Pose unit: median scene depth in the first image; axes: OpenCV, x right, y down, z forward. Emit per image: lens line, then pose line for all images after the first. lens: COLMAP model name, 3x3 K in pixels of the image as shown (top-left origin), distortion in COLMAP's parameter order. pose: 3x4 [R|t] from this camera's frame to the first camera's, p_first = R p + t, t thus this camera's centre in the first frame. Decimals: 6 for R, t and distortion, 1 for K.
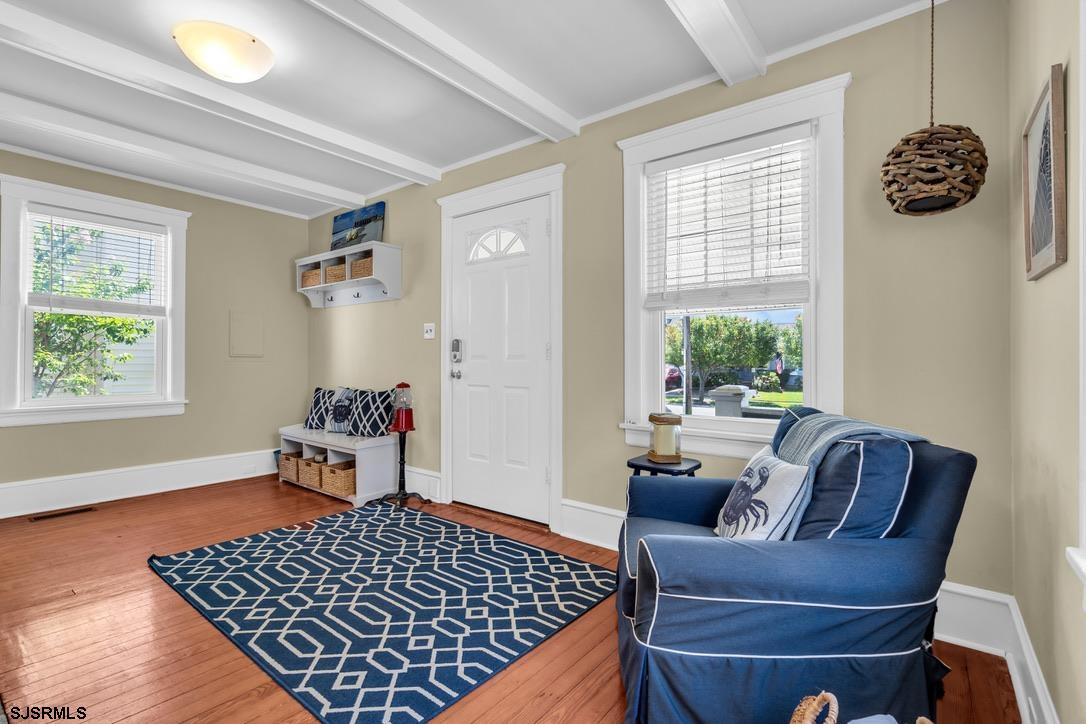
lens RADIAL K [[491.8, 0, 539.8], [0, 491.8, 364.2], [0, 0, 1]] dist [-0.009253, 0.002852]
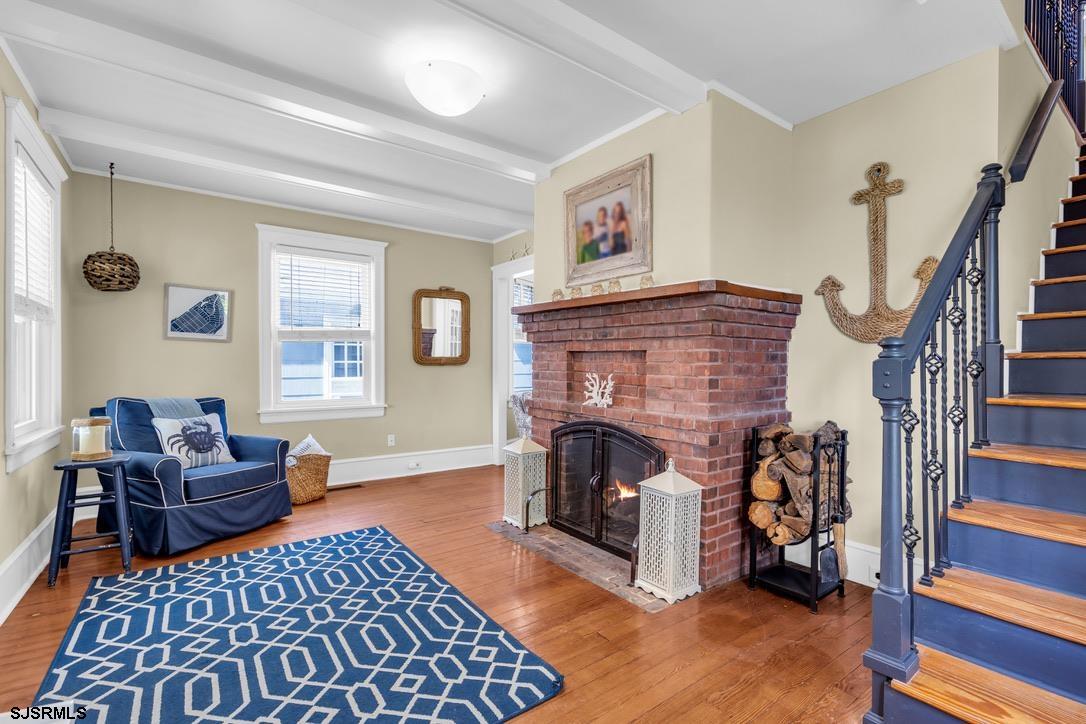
lens RADIAL K [[491.8, 0, 548.7], [0, 491.8, 373.9], [0, 0, 1]] dist [-0.009253, 0.002852]
pose [[-0.963972, -0.011352, 0.265760, -0.727579], [-0.006015, 0.999764, 0.020889, -0.019824], [-0.265935, 0.018538, -0.963813, 1.252521]]
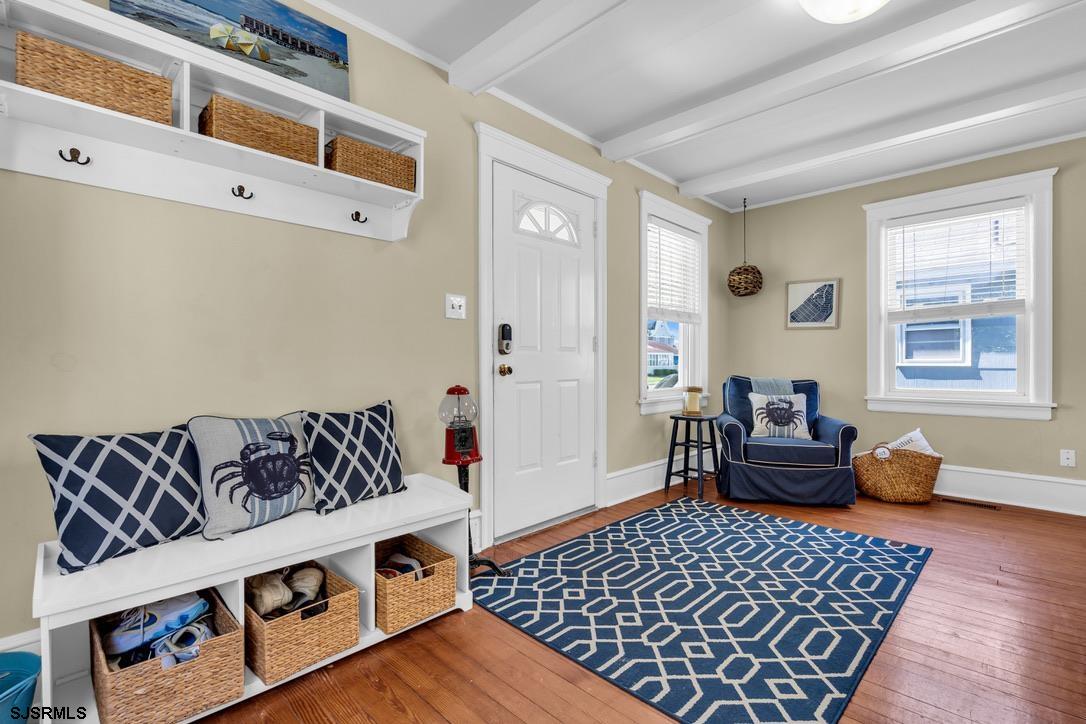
lens RADIAL K [[491.8, 0, 540.4], [0, 491.8, 366.7], [0, 0, 1]] dist [-0.009253, 0.002852]
pose [[0.121499, -0.015679, 0.992468, -0.982927], [0.007511, 0.999861, 0.014877, 0.005295], [-0.992563, 0.005647, 0.121600, 0.907621]]
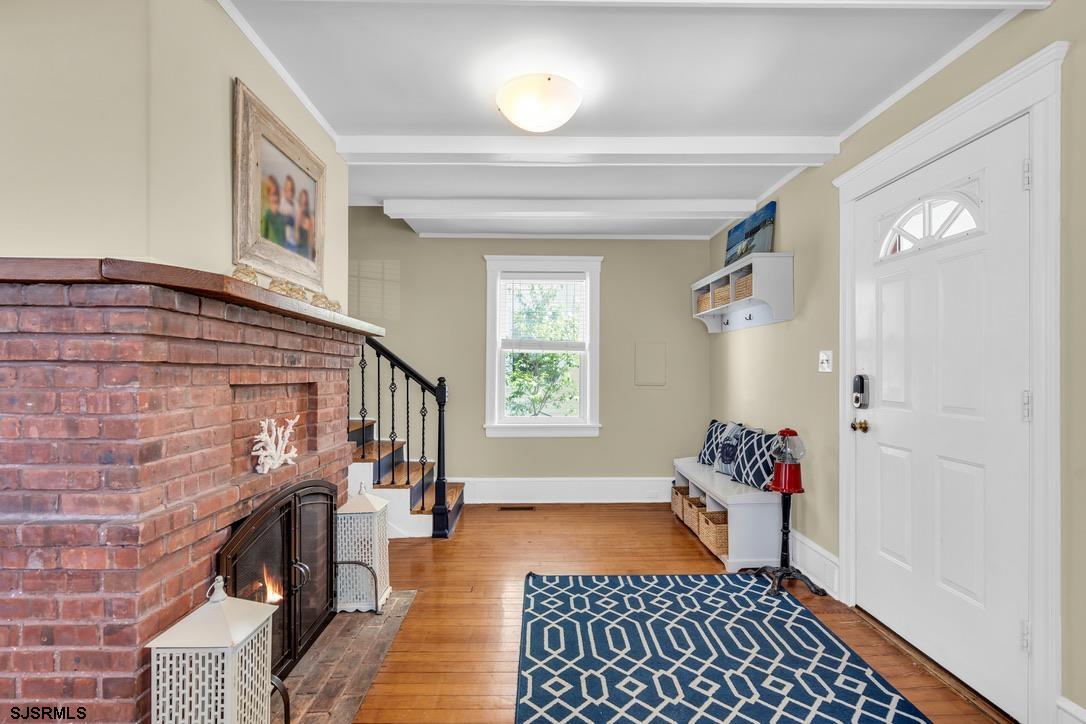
lens RADIAL K [[491.8, 0, 548.8], [0, 491.8, 370.6], [0, 0, 1]] dist [-0.009253, 0.002852]
pose [[0.635652, -0.000587, -0.771976, 0.090073], [-0.000941, 0.999998, -0.001535, -0.058701], [0.771975, 0.001702, 0.635650, 0.236950]]
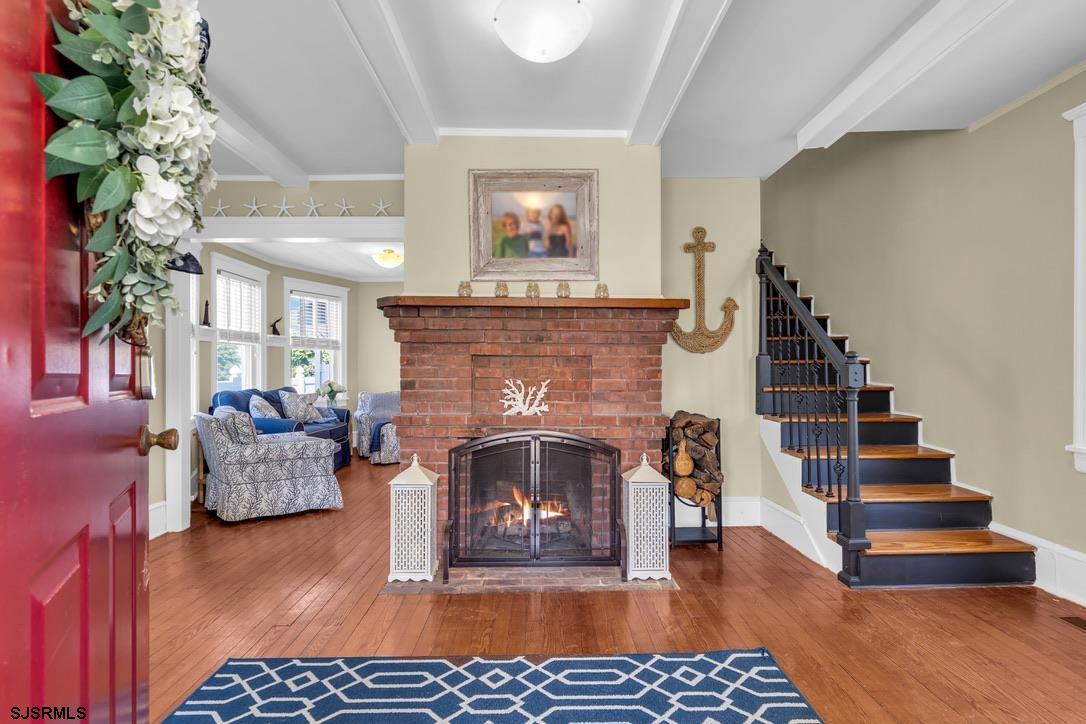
lens RADIAL K [[538.2, 0, 547.9], [0, 538.2, 367.0], [0, 0, 1]] dist [-0.003753, 0.003166]
pose [[-0.776347, -0.002110, -0.630302, -0.028970], [0.002310, 0.999978, -0.006192, -0.017582], [0.630301, -0.006263, -0.776326, 1.095353]]
